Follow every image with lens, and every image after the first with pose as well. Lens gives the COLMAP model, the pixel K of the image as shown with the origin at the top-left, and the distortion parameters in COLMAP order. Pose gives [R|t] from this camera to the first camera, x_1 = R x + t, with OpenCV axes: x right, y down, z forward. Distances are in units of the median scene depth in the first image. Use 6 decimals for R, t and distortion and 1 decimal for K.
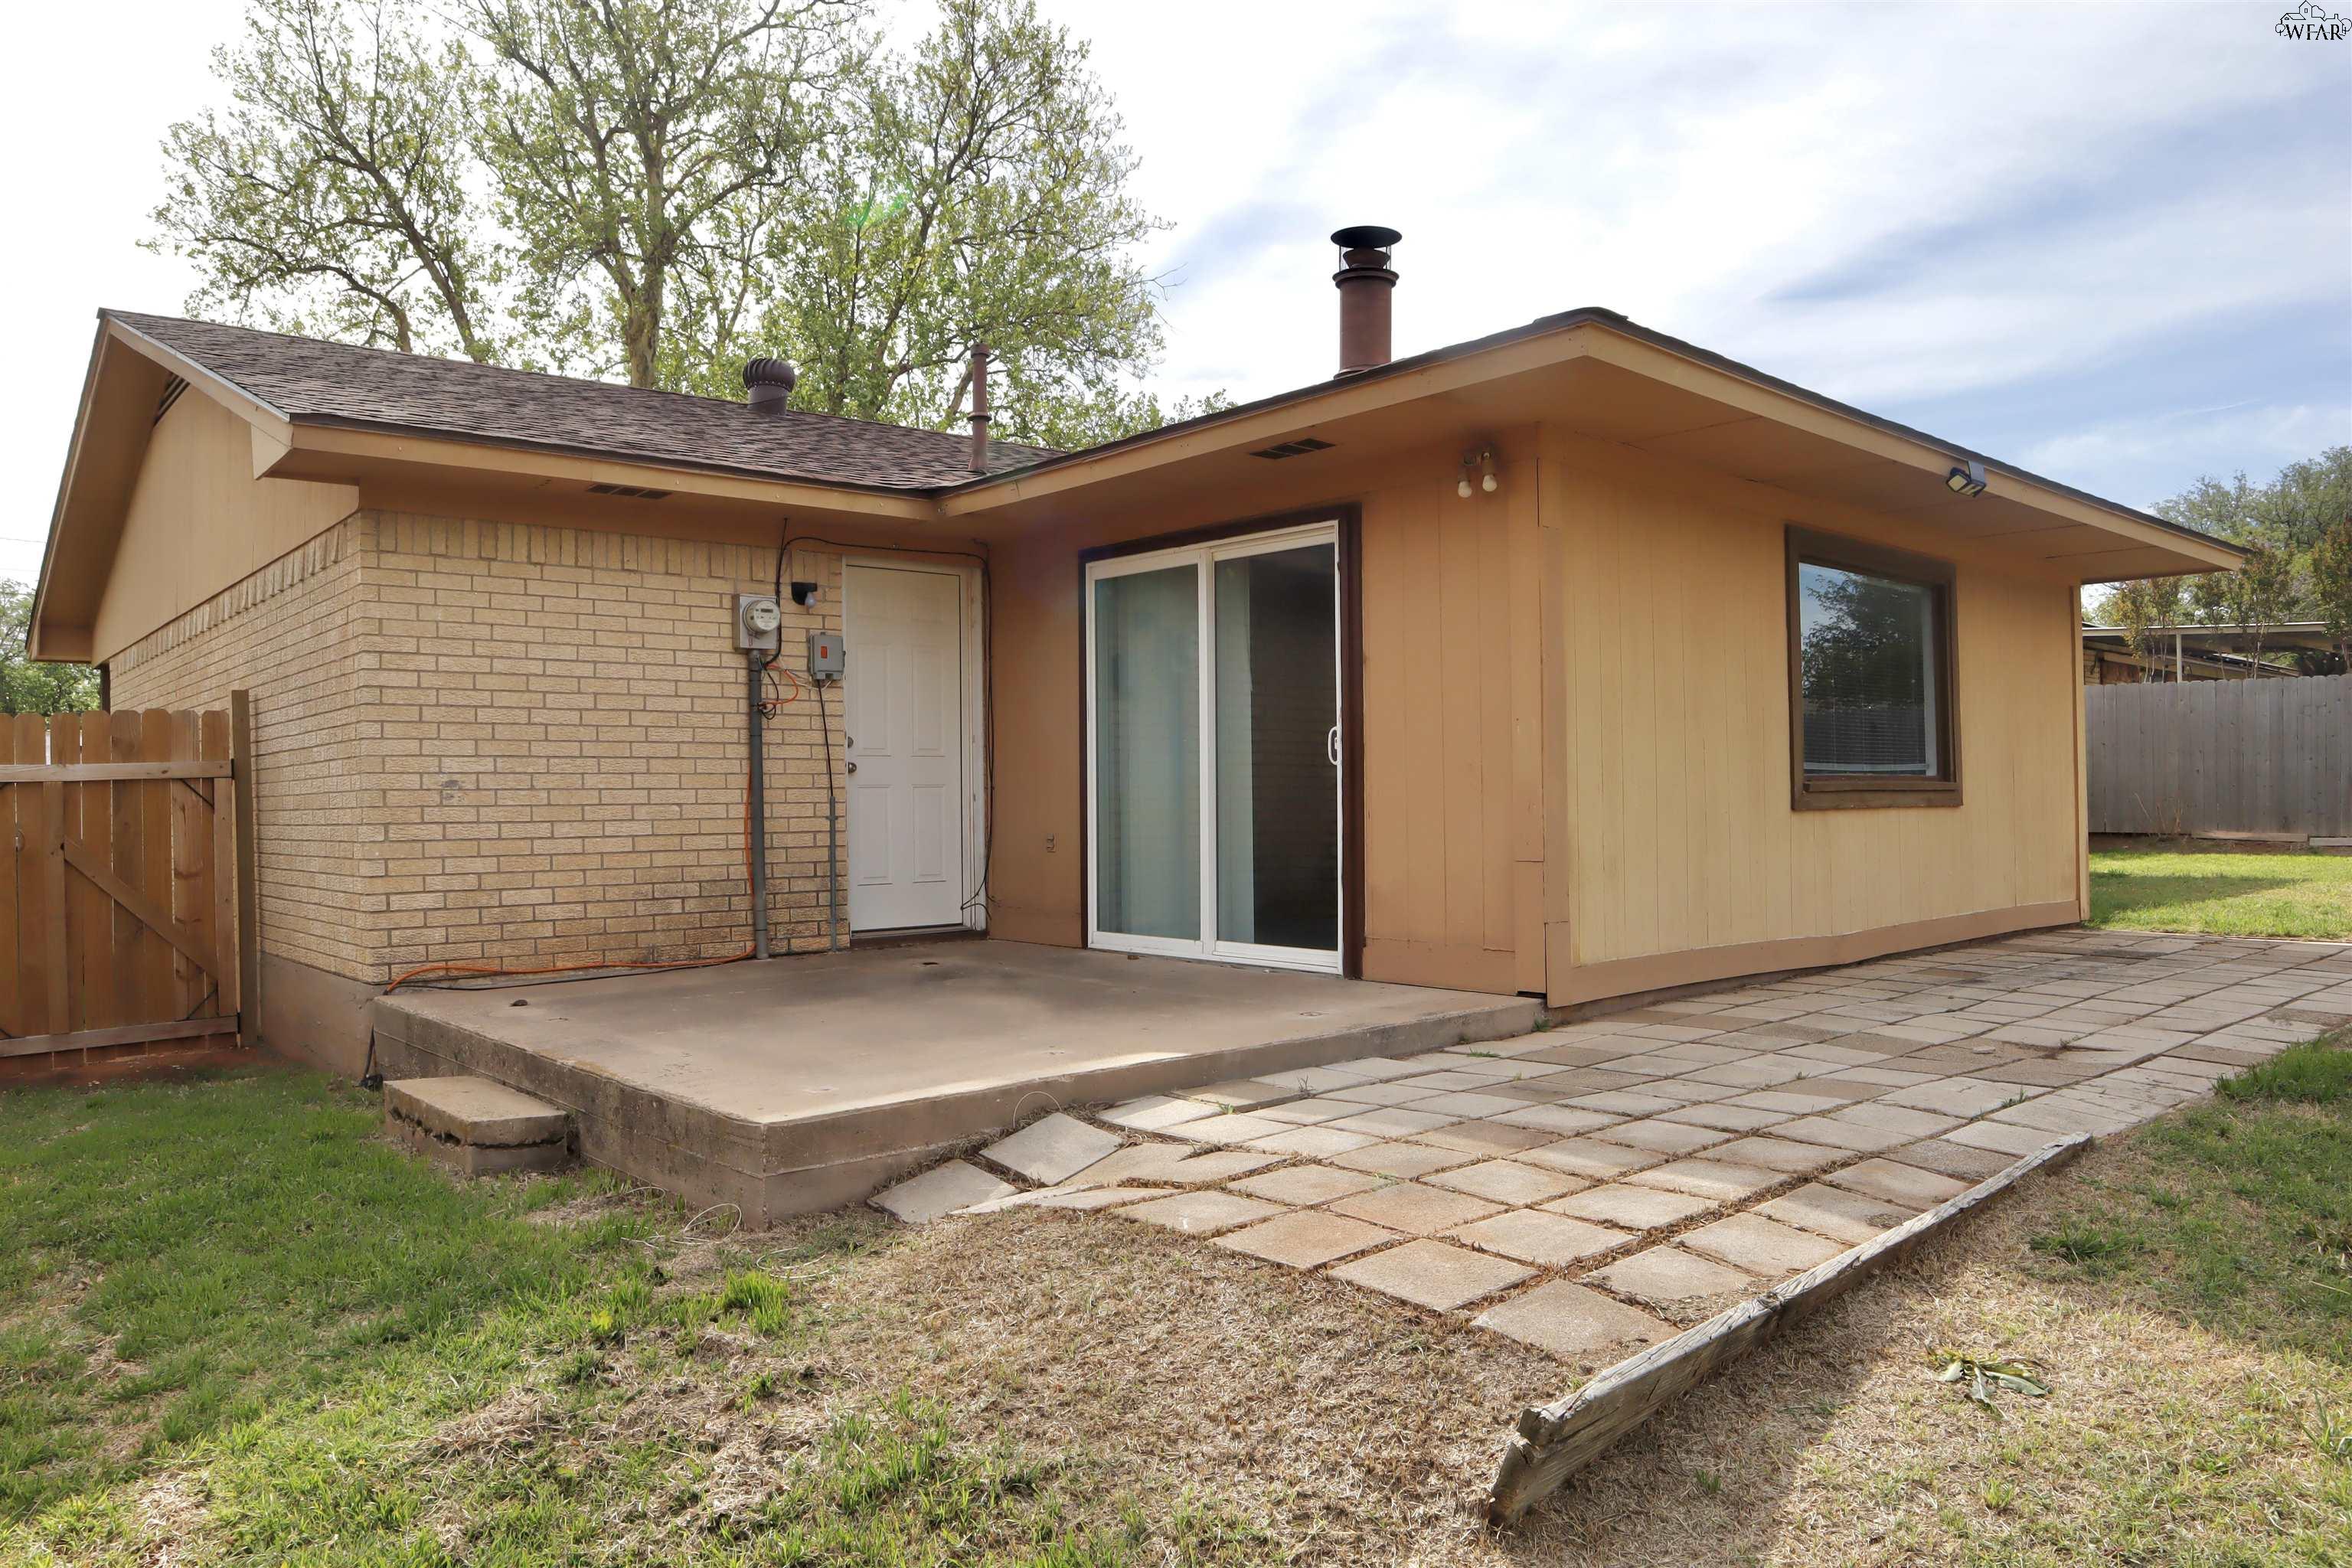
lens RADIAL K [[1601.4, 0, 1176.0], [0, 1601.4, 784.0], [0, 0, 1]] dist [-0.119173, 0.077589]
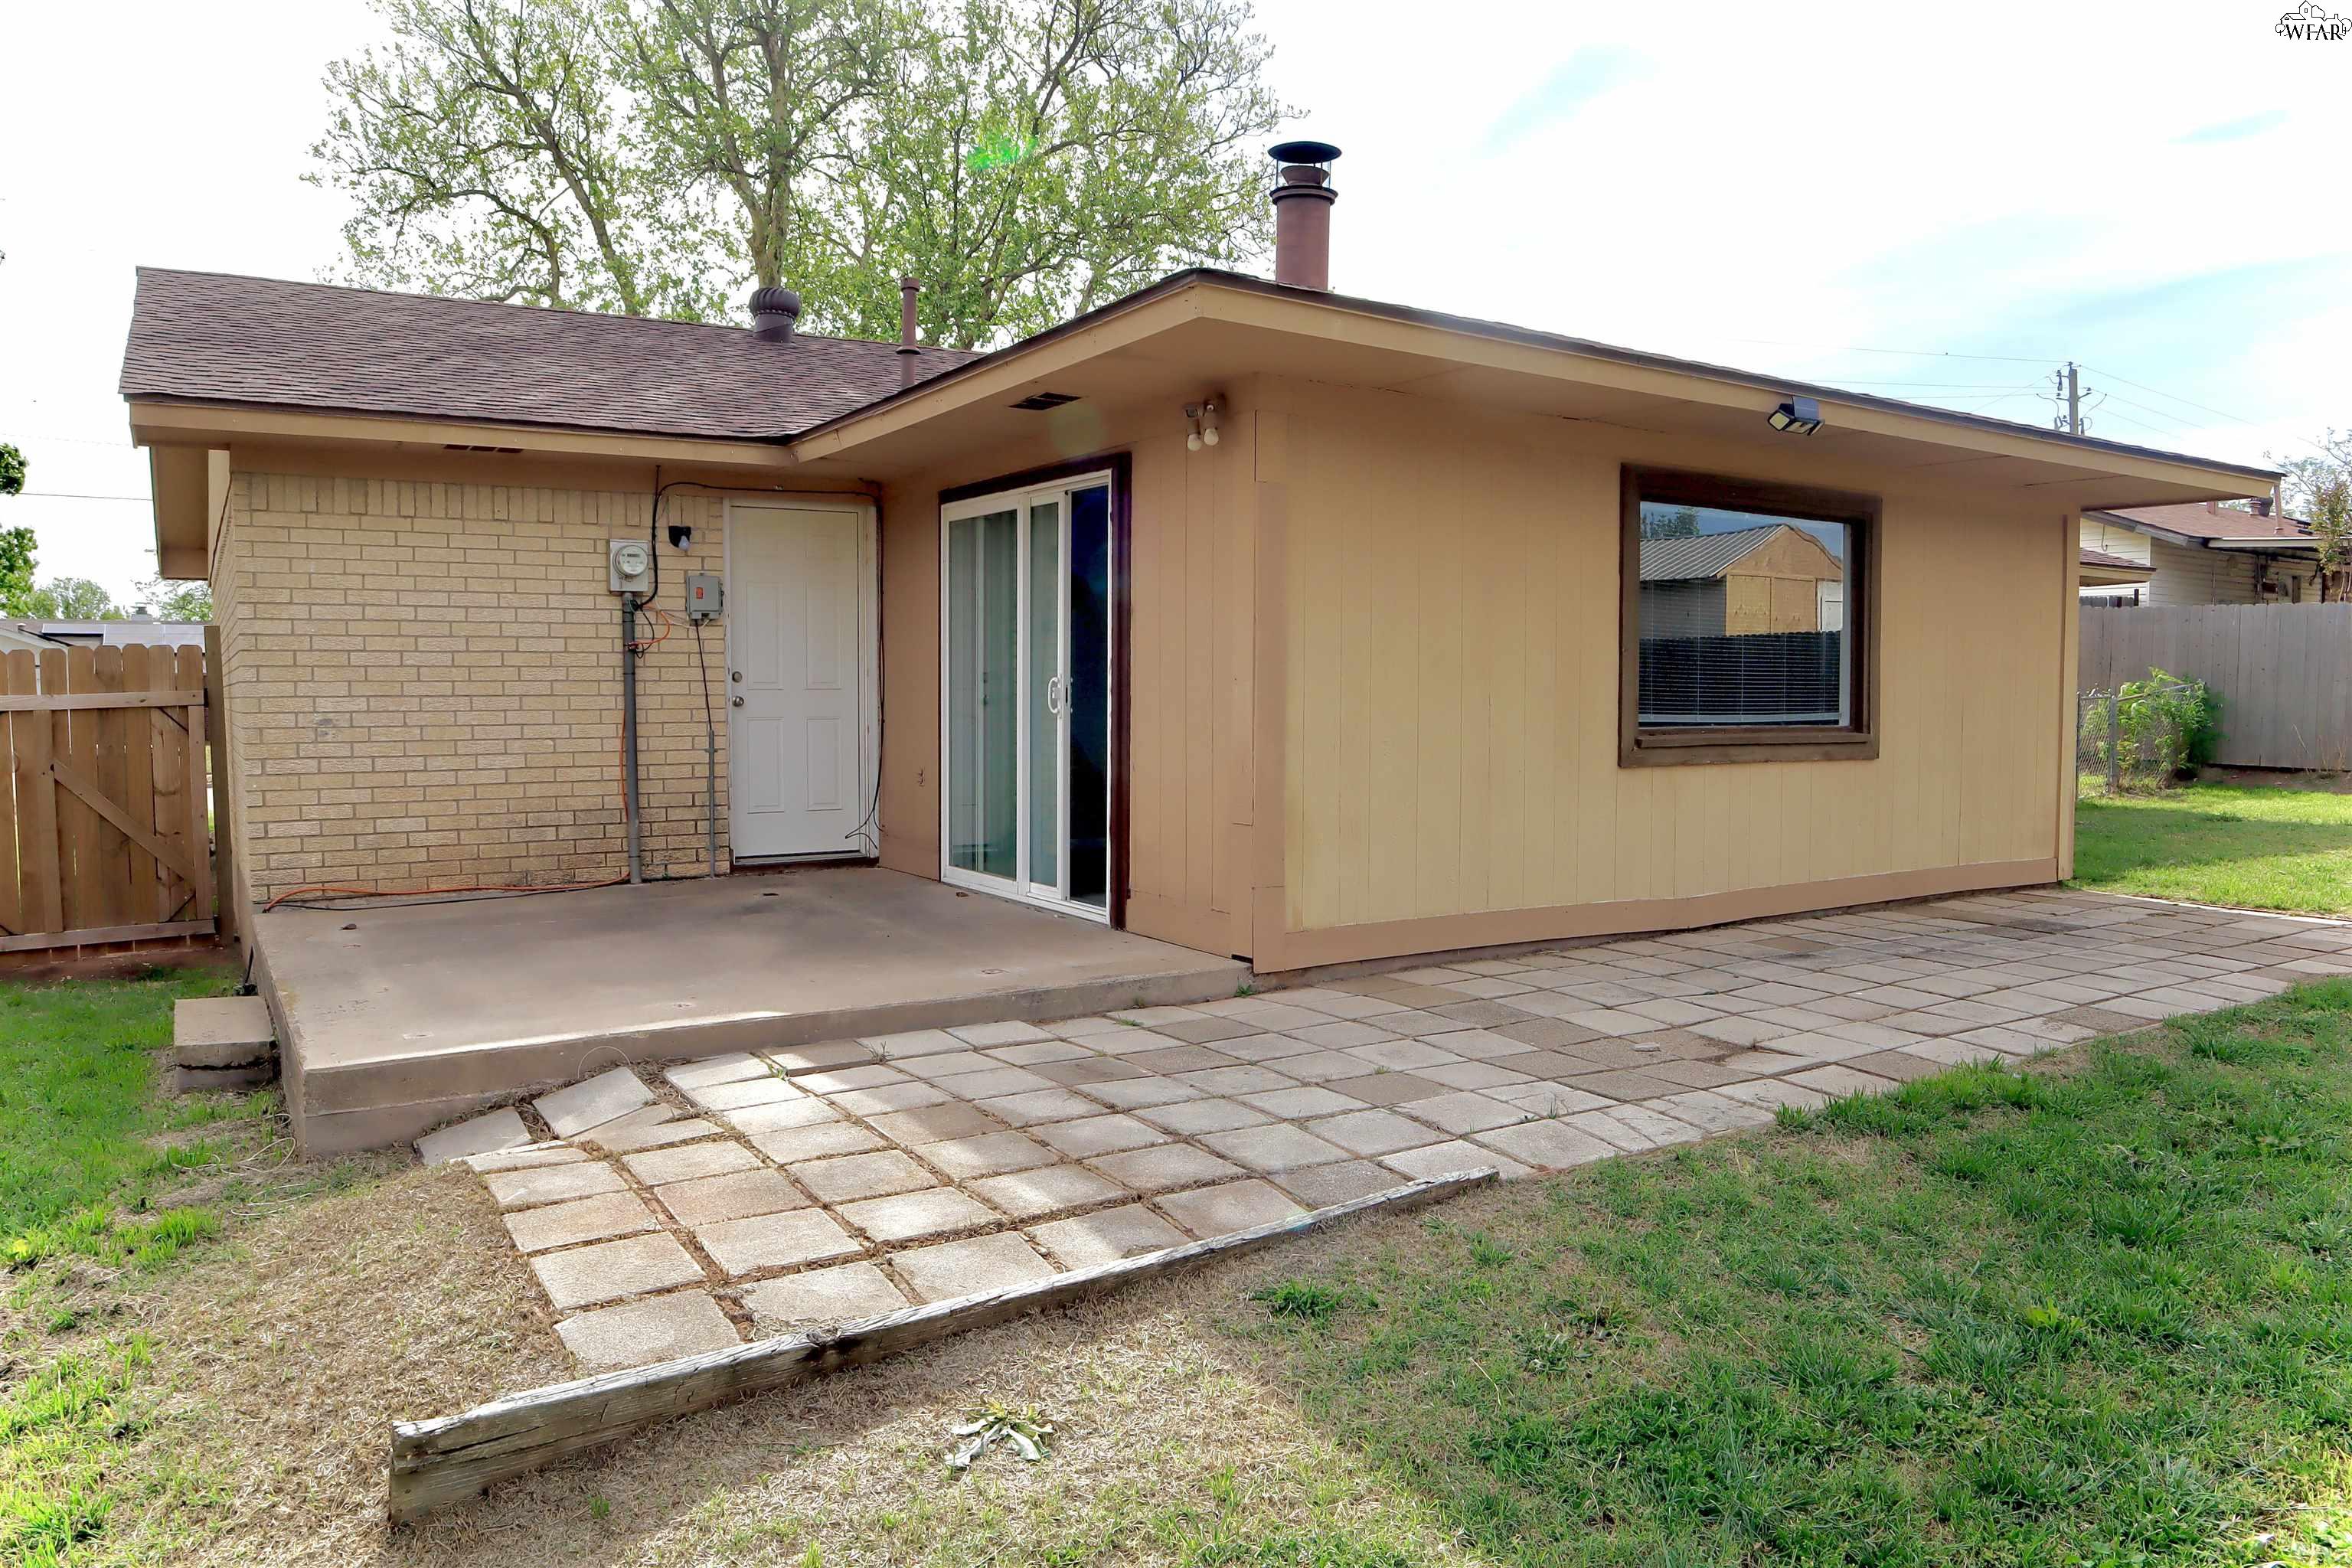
lens RADIAL K [[1601.4, 0, 1176.0], [0, 1601.4, 784.0], [0, 0, 1]] dist [-0.119173, 0.077589]
pose [[0.987957, 0.022049, -0.153149, 0.269998], [-0.011107, 0.997347, 0.071939, -0.038504], [0.154328, -0.069372, 0.985581, 0.014192]]
